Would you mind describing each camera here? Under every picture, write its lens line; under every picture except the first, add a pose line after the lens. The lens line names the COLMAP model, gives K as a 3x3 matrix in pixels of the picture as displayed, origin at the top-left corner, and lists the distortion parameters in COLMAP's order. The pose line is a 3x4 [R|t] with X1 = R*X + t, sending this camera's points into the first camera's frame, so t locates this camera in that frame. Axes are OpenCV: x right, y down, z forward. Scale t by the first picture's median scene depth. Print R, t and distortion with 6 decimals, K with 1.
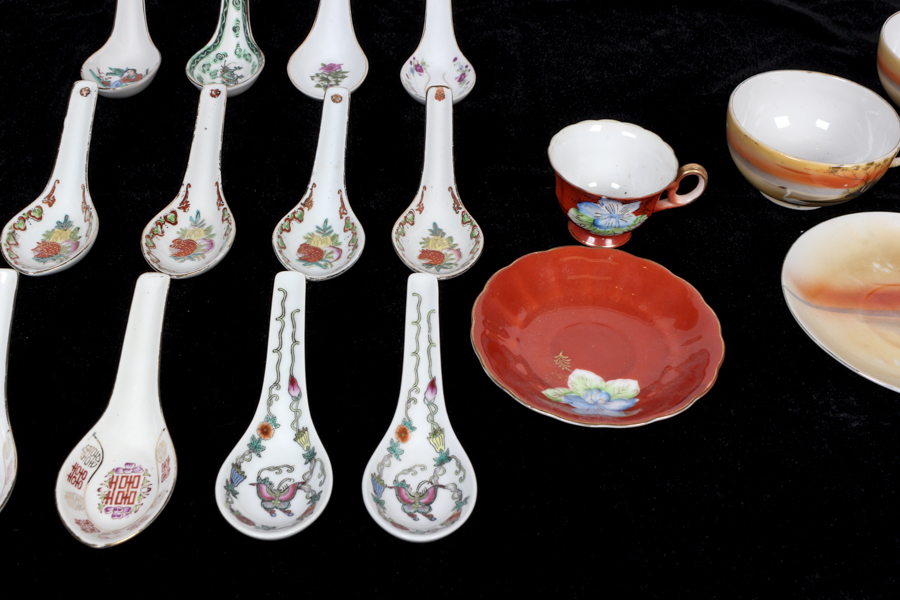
lens RADIAL K [[1118.1, 0, 444.8], [0, 1118.1, 308.0], [0, 0, 1]] dist [-0.014256, 0.000000]
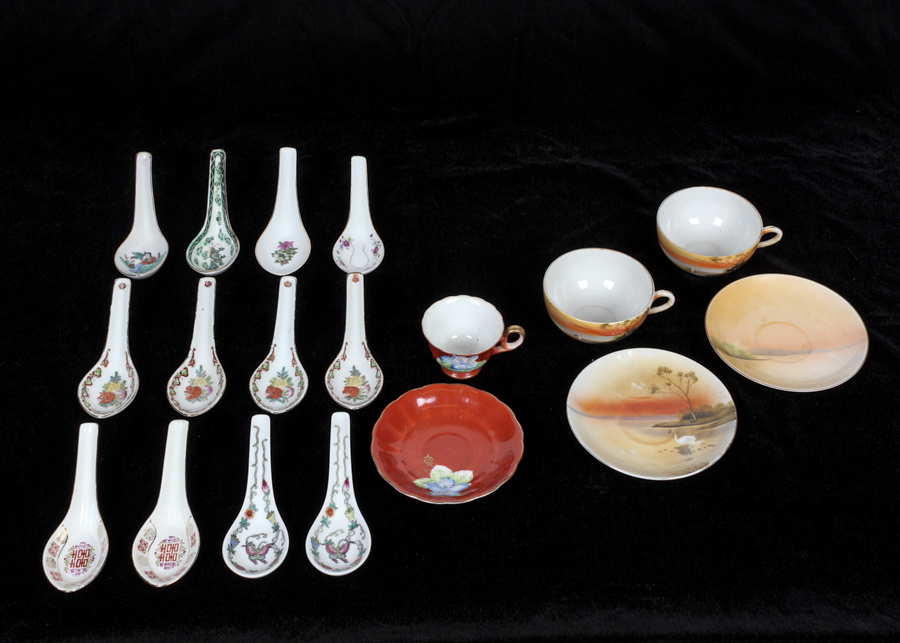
lens RADIAL K [[1253.3, 0, 481.5], [0, 1253.3, 319.8], [0, 0, 1]] dist [-0.012877, 0.000000]
pose [[0.999057, -0.039350, 0.018376, 0.144137], [0.038678, 0.998617, 0.035621, -0.203287], [-0.019752, -0.034877, 0.999196, -0.771049]]
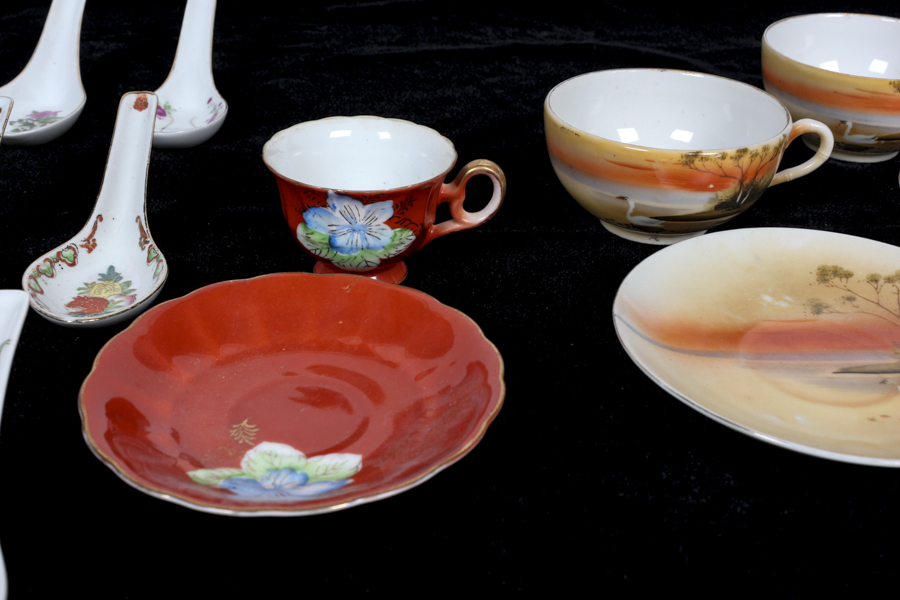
lens RADIAL K [[1118.1, 0, 444.5], [0, 1118.1, 300.5], [0, 0, 1]] dist [-0.014256, 0.000000]
pose [[0.999456, -0.031175, 0.010770, 0.190978], [0.032838, 0.971124, -0.236306, 0.114109], [-0.003092, 0.236531, 0.971619, 0.363363]]
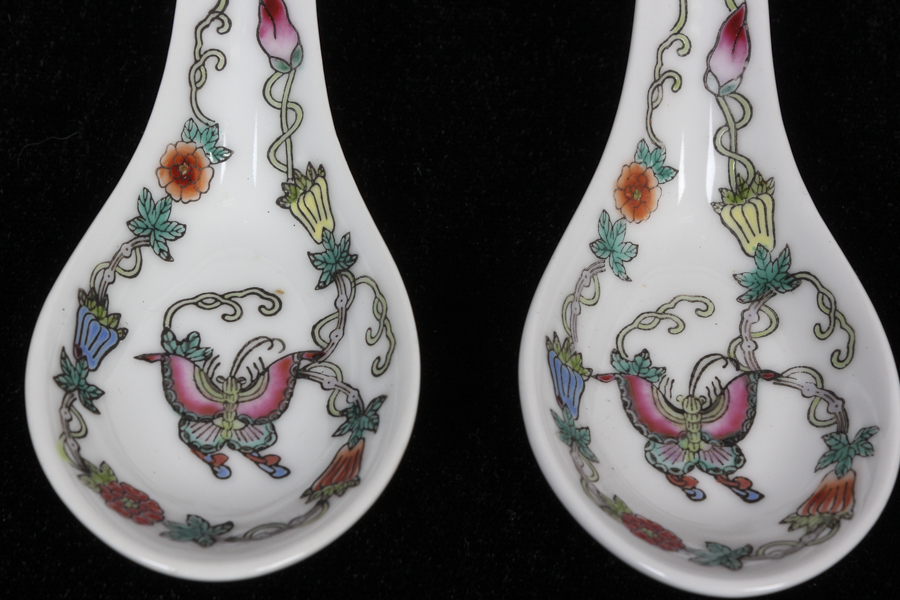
lens RADIAL K [[2071.8, 0, 432.1], [0, 2071.8, 278.1], [0, 0, 1]] dist [-0.003474, 0.000000]
pose [[0.999646, 0.026364, 0.003490, -0.079557], [-0.026367, 0.965391, 0.259472, -0.007927], [0.003471, -0.259472, 0.965744, 0.379157]]
